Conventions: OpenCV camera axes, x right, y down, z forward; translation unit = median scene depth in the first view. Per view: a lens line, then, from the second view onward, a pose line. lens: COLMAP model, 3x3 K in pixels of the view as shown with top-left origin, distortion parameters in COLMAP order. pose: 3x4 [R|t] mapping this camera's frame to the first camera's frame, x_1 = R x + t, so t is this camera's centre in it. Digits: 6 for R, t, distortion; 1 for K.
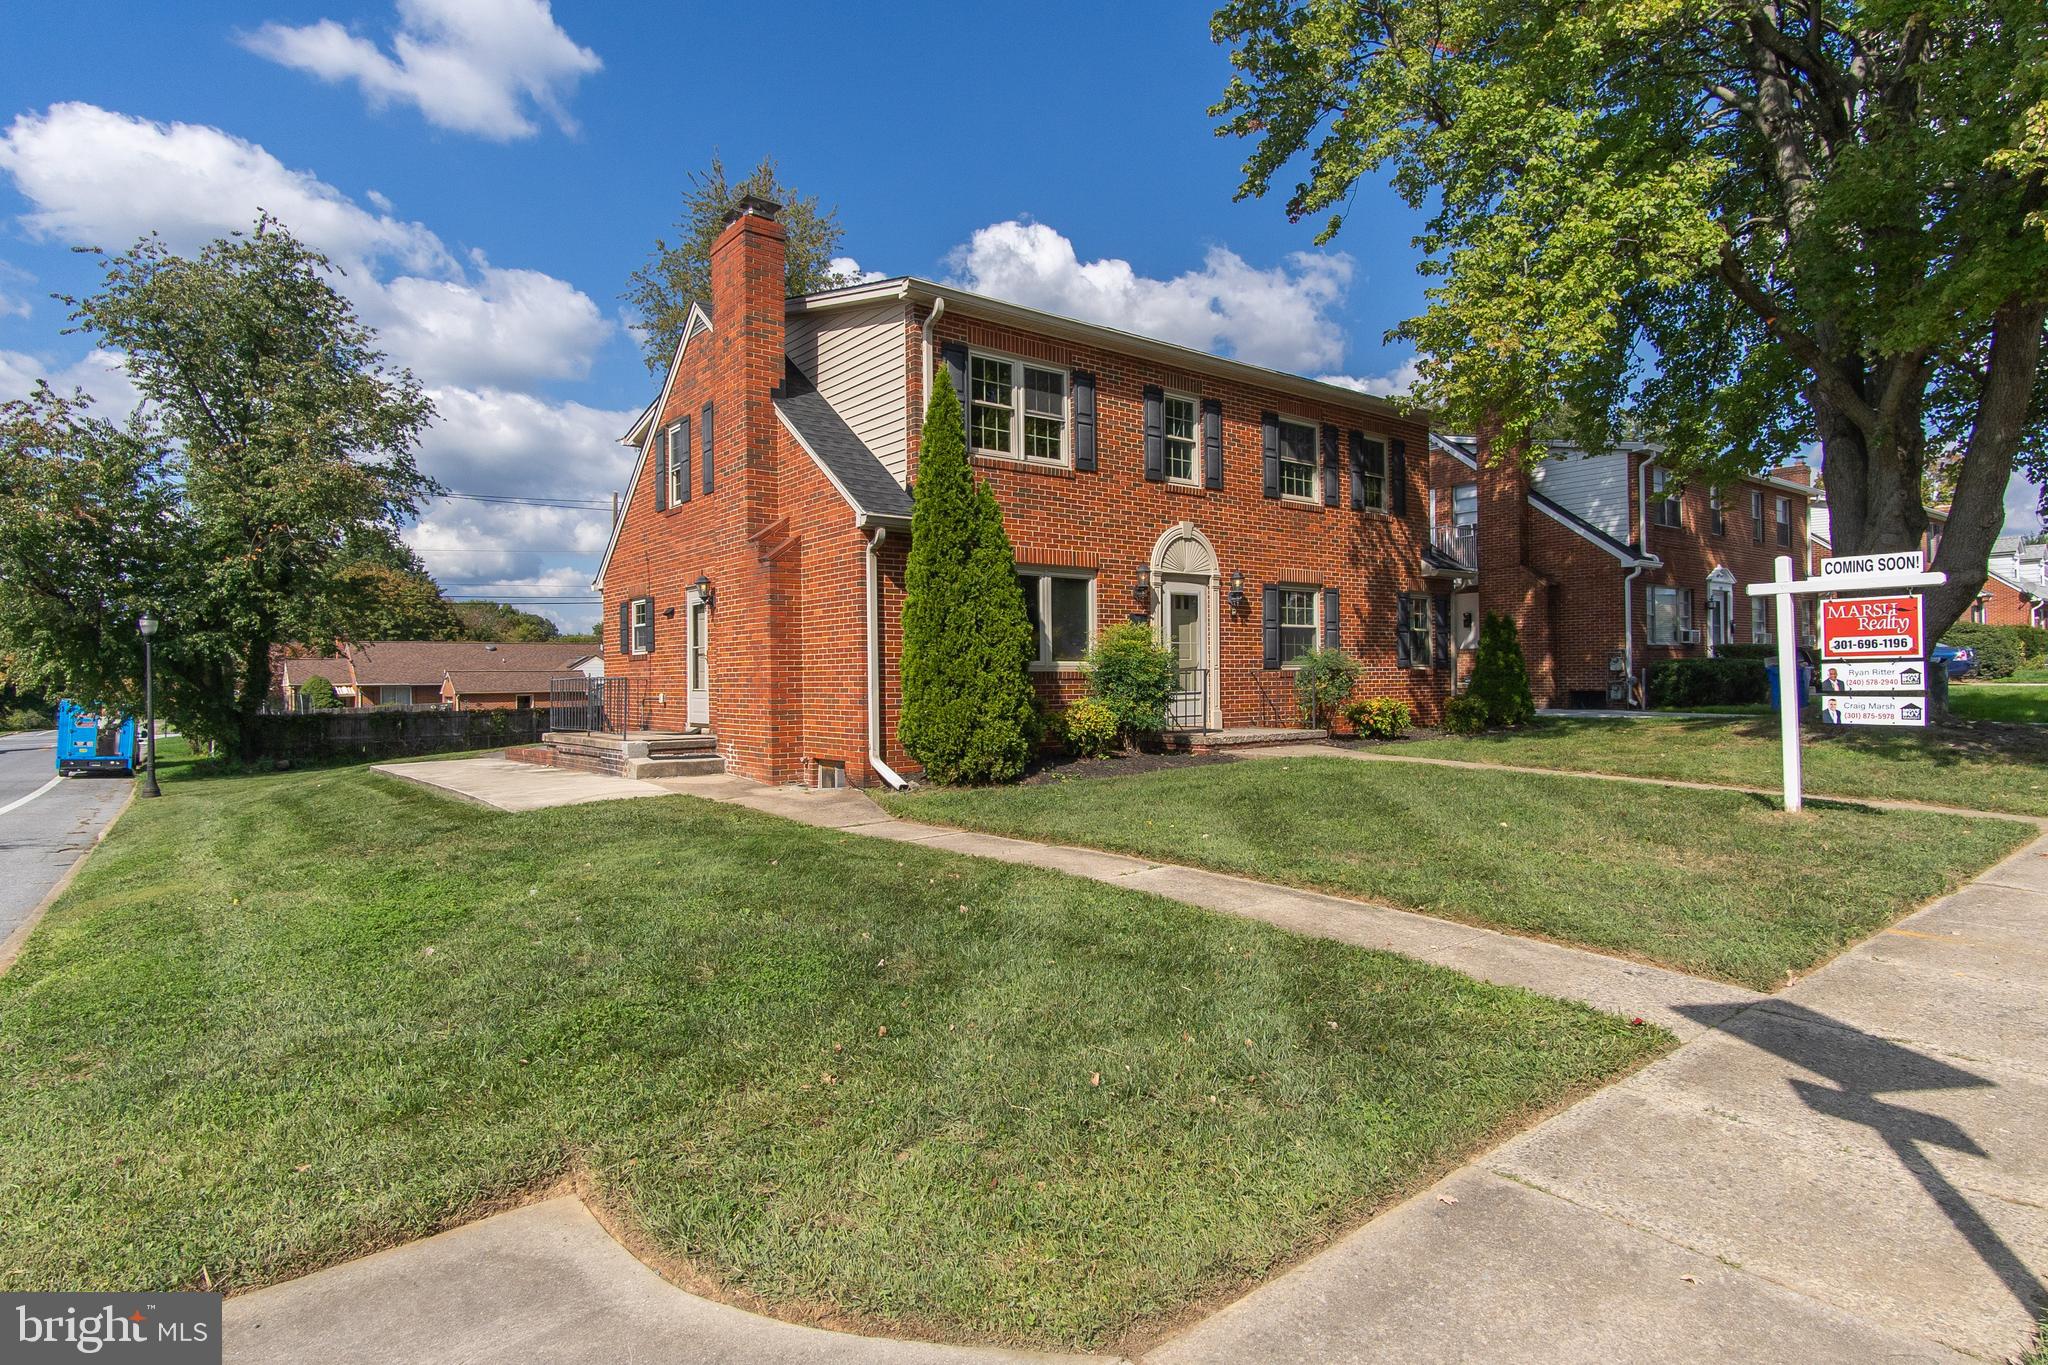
lens RADIAL K [[1099.5, 0, 1030.0], [0, 1099.5, 666.7], [0, 0, 1]] dist [0.004671, 0.002653]
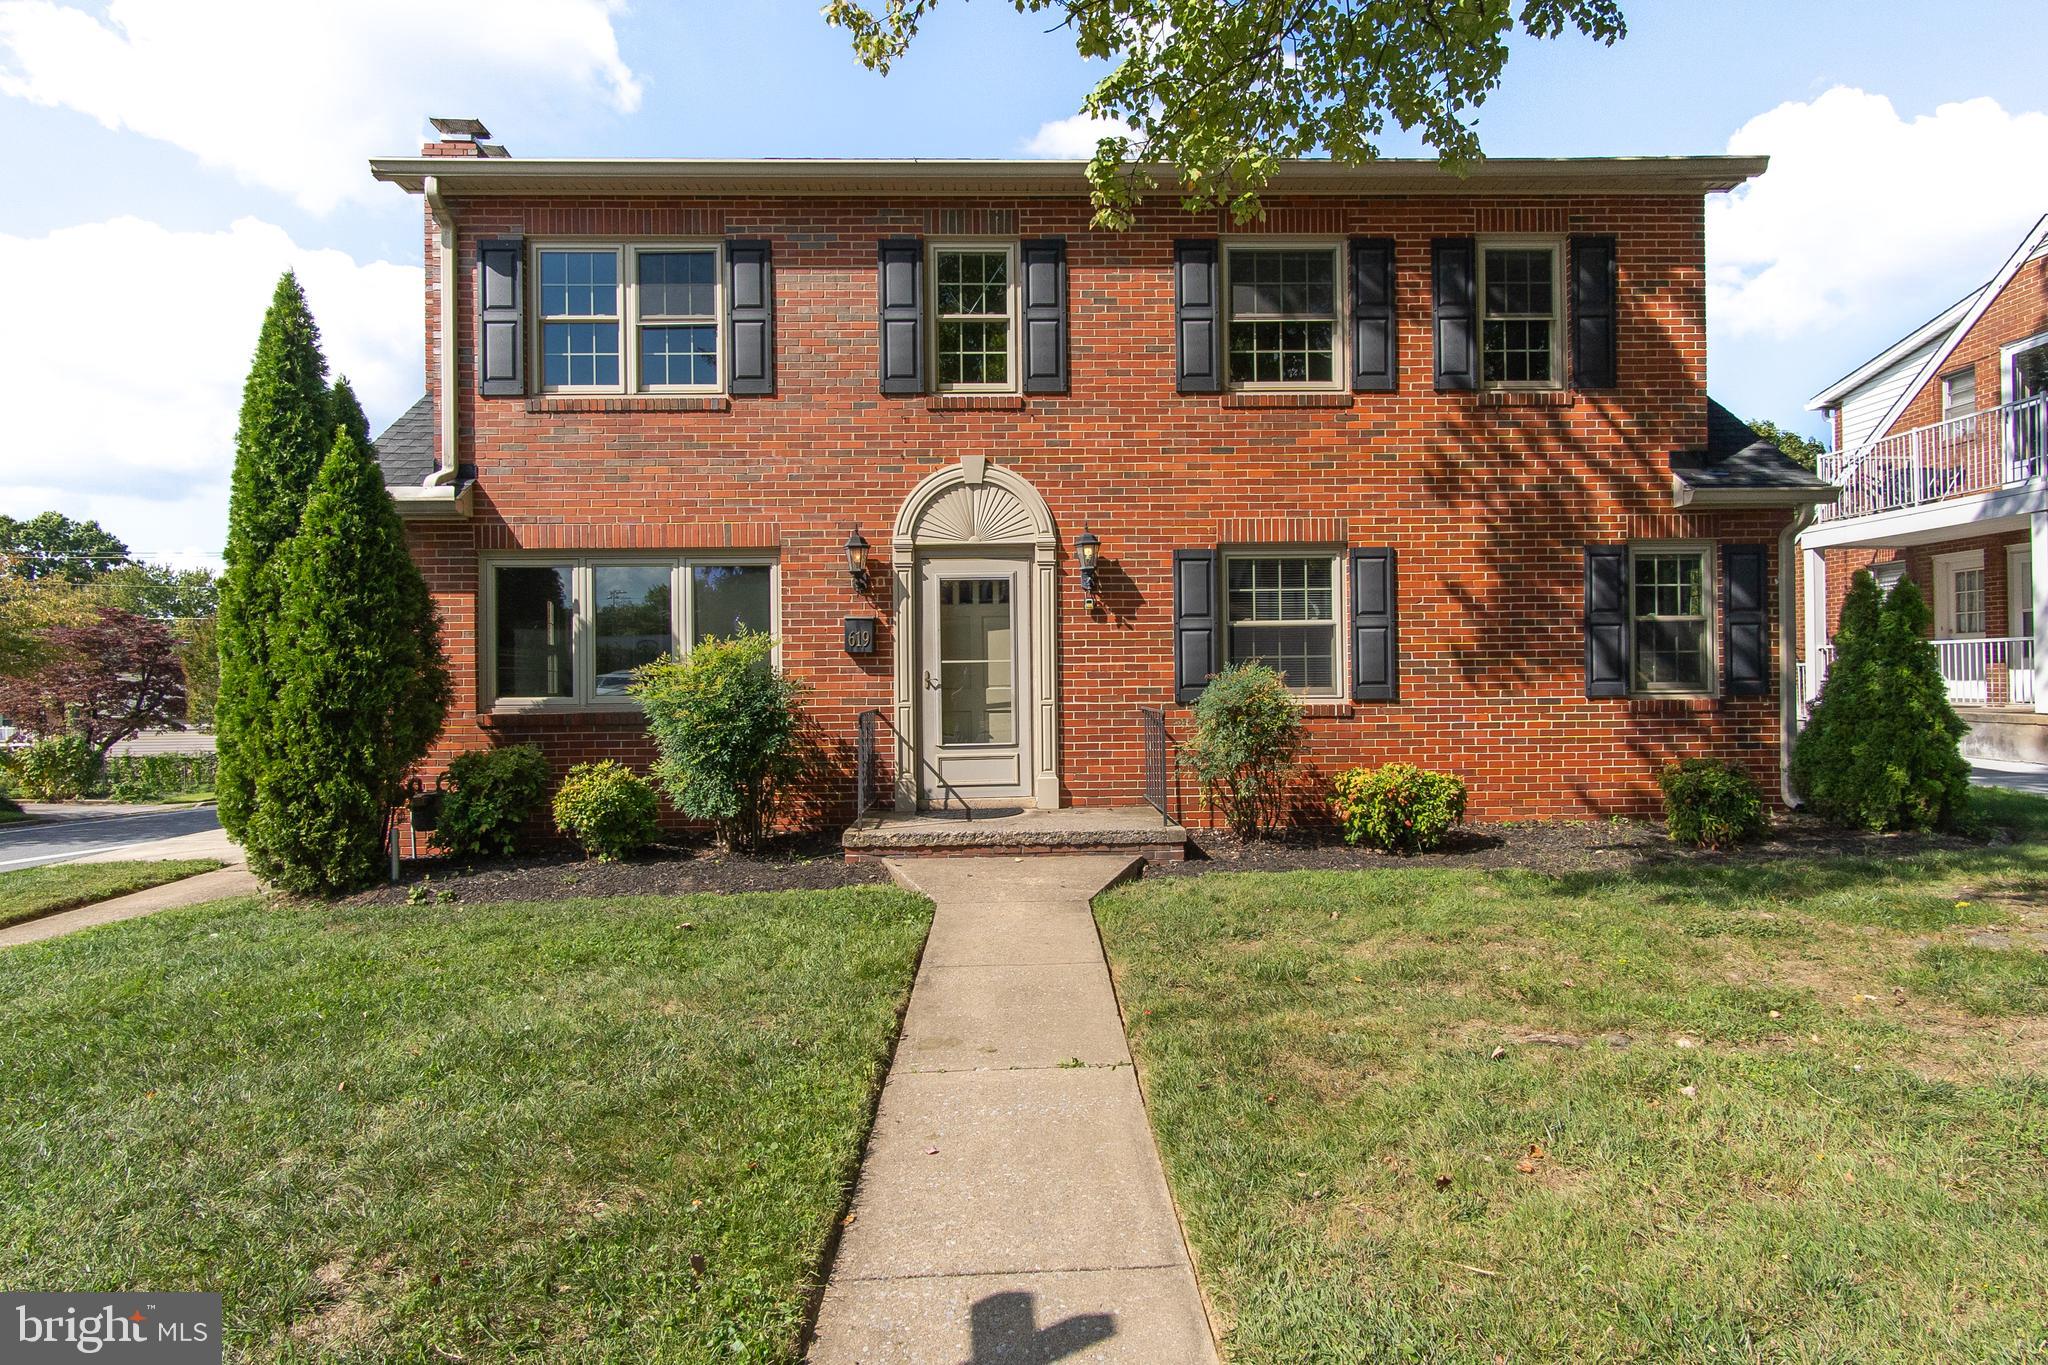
lens RADIAL K [[1167.9, 0, 1024.0], [0, 1167.9, 682.5], [0, 0, 1]] dist [0.003208, 0.000686]
pose [[0.798310, 0.002753, -0.602240, 0.486729], [0.009825, 0.999797, 0.017594, -0.019117], [0.602166, -0.019963, 0.798121, 0.461916]]
